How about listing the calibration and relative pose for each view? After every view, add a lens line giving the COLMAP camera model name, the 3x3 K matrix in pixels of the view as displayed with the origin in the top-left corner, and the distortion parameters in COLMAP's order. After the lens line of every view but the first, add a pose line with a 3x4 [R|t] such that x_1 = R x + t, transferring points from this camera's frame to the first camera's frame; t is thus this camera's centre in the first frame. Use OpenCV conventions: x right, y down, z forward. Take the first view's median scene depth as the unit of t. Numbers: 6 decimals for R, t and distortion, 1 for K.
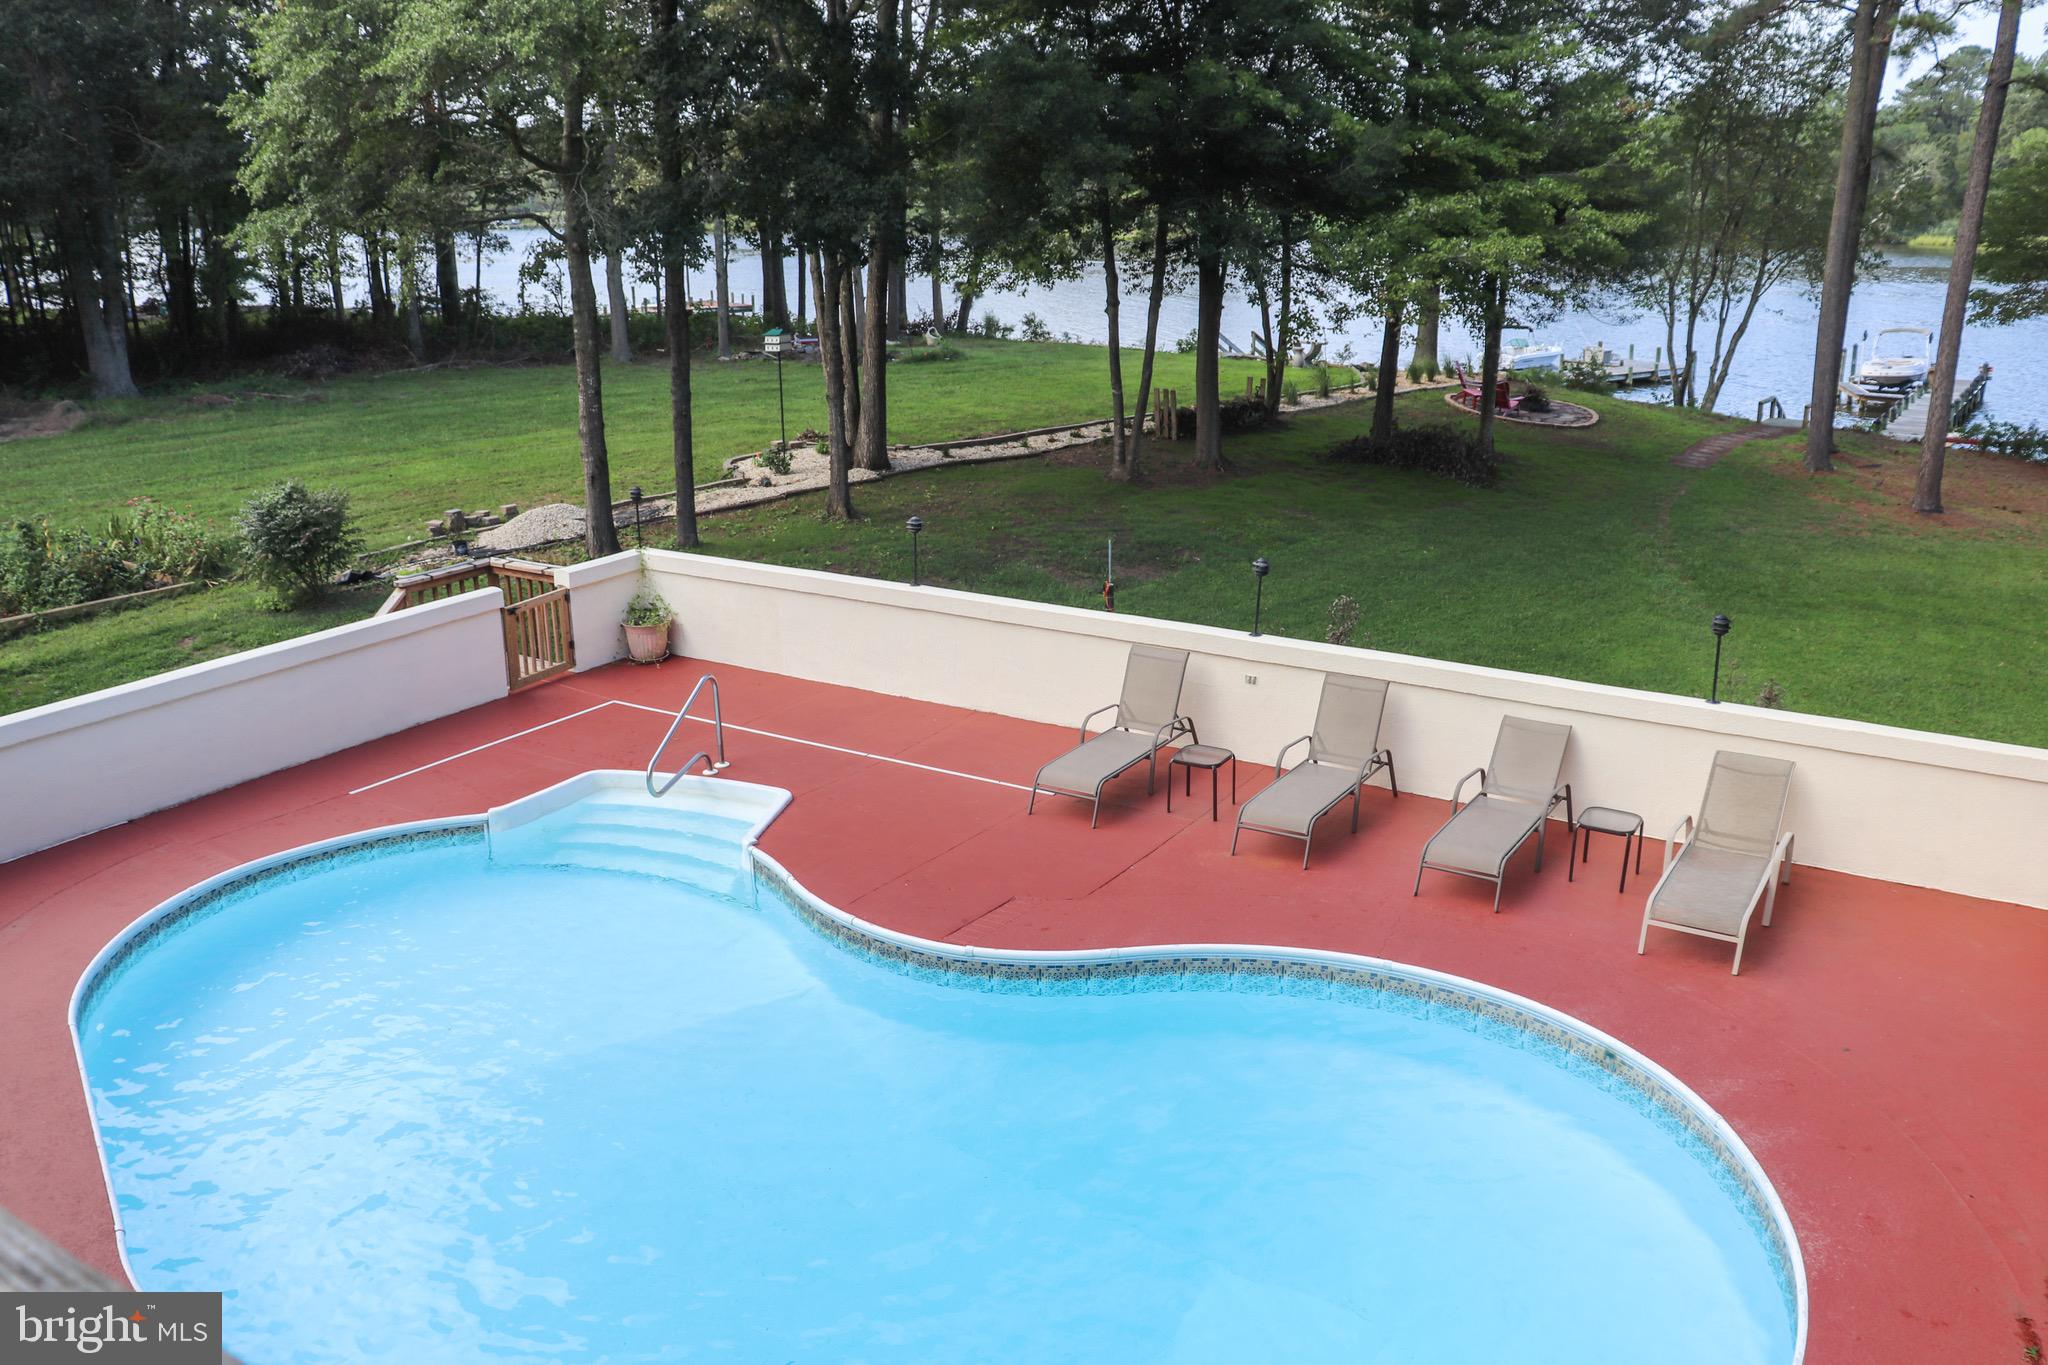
lens RADIAL K [[1629.0, 0, 1024.0], [0, 1629.0, 682.5], [0, 0, 1]] dist [-0.191284, 0.134675]
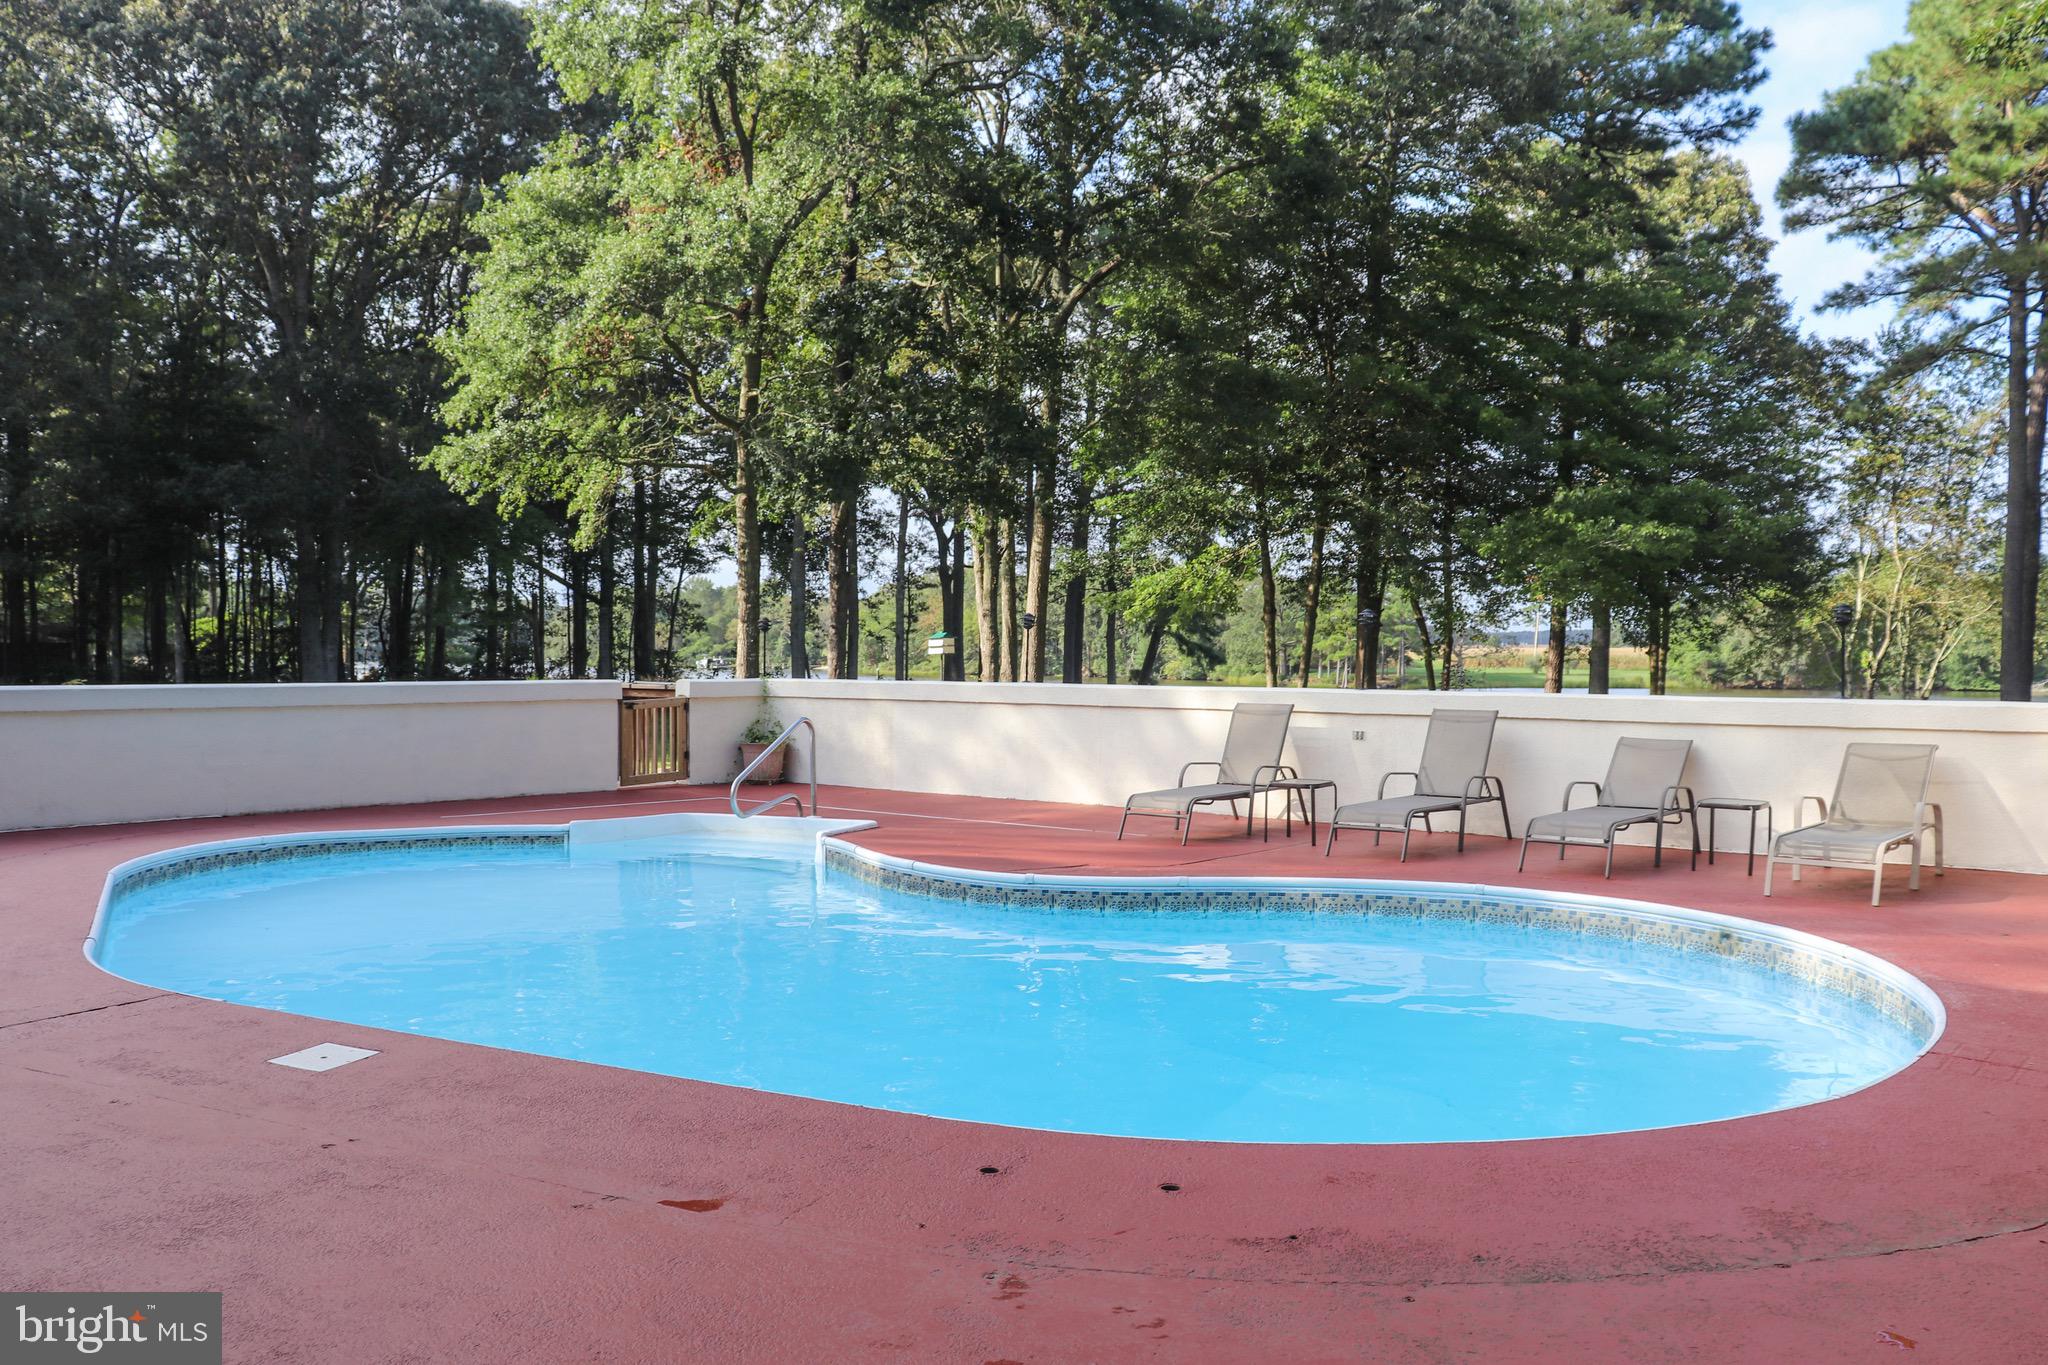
lens RADIAL K [[1629.0, 0, 1024.0], [0, 1629.0, 682.5], [0, 0, 1]] dist [-0.191284, 0.134675]
pose [[0.993270, 0.023560, -0.113397, 0.047652], [-0.052756, 0.963656, -0.261885, 0.216151], [0.103106, 0.266105, 0.958414, 0.048371]]
